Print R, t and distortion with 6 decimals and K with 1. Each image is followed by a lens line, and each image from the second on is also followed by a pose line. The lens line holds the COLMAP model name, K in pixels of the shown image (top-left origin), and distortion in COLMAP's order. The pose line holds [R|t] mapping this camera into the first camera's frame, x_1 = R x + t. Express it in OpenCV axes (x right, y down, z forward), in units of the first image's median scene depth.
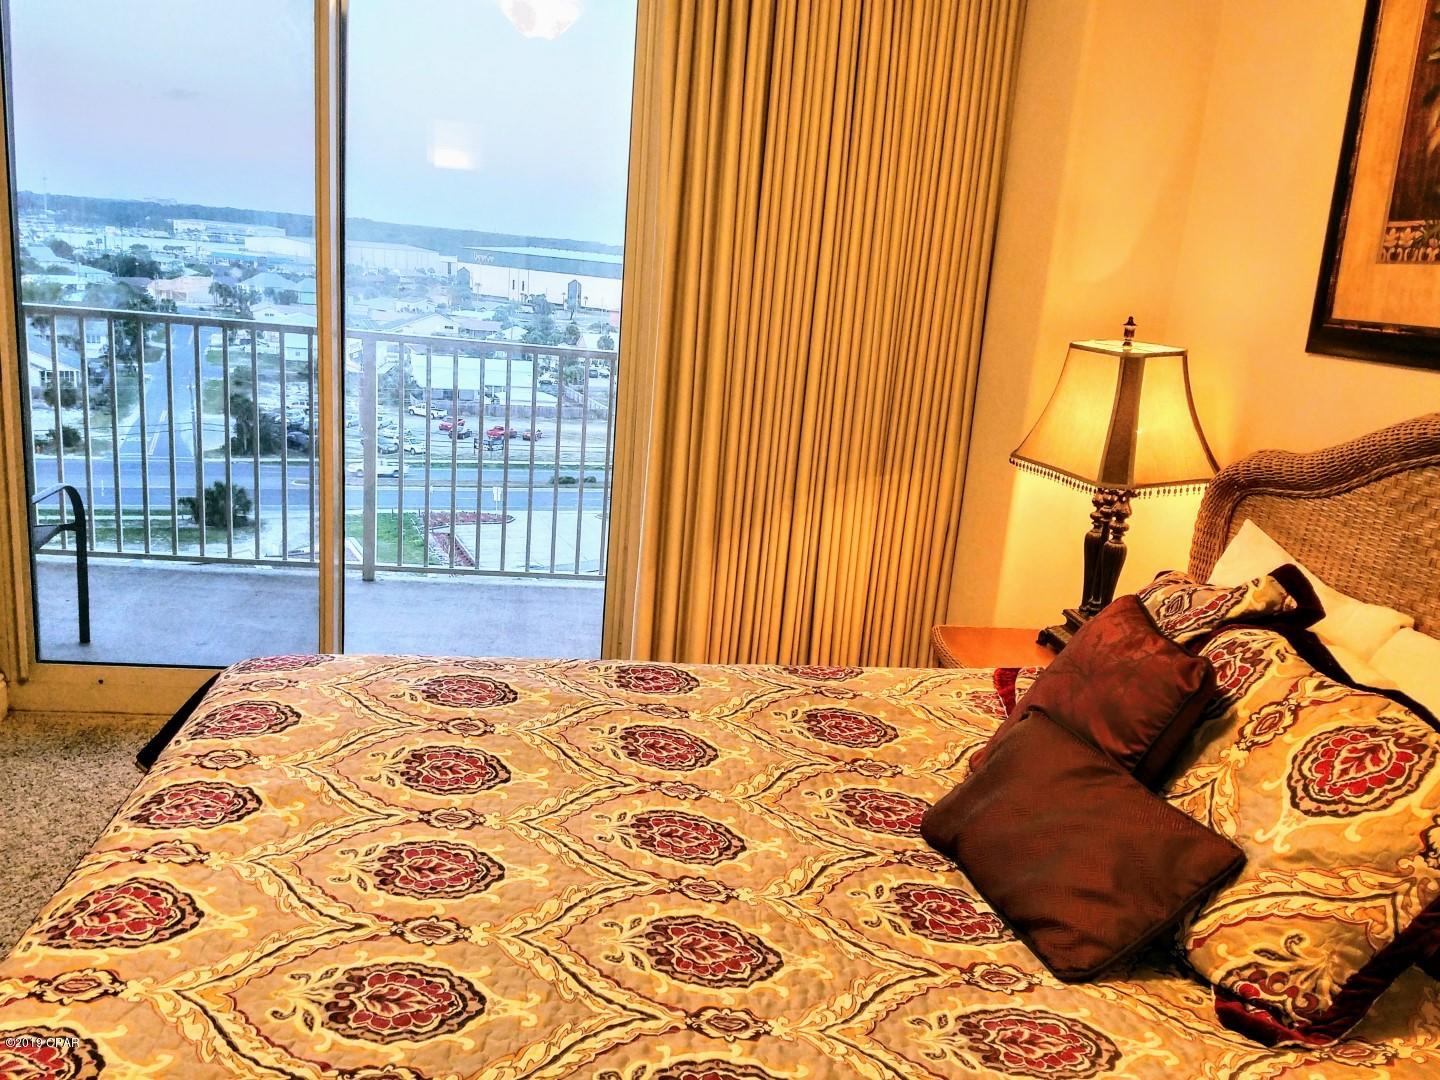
lens RADIAL K [[1268.2, 0, 720.0], [0, 1268.2, 540.0], [0, 0, 1]] dist [0.254215, -0.491912]
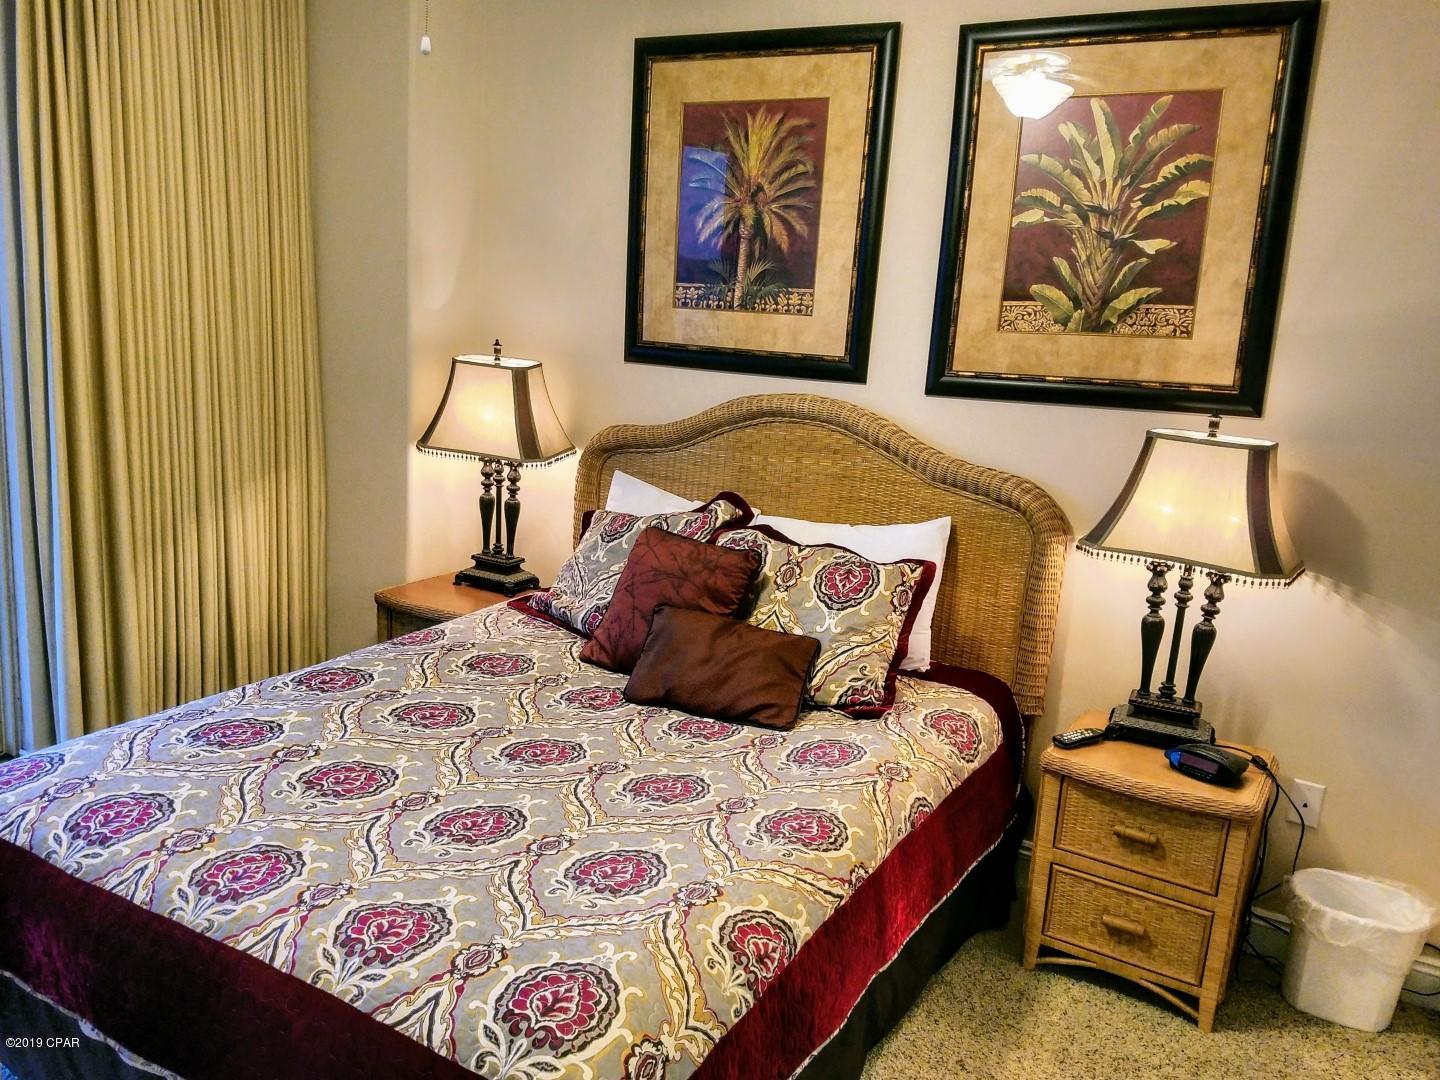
lens RADIAL K [[1268.2, 0, 720.0], [0, 1268.2, 540.0], [0, 0, 1]] dist [0.254215, -0.491912]
pose [[0.549791, -0.200462, 0.810891, -1.007381], [0.151523, 0.978605, 0.139189, -0.162361], [-0.821444, 0.046344, 0.568403, 0.031727]]
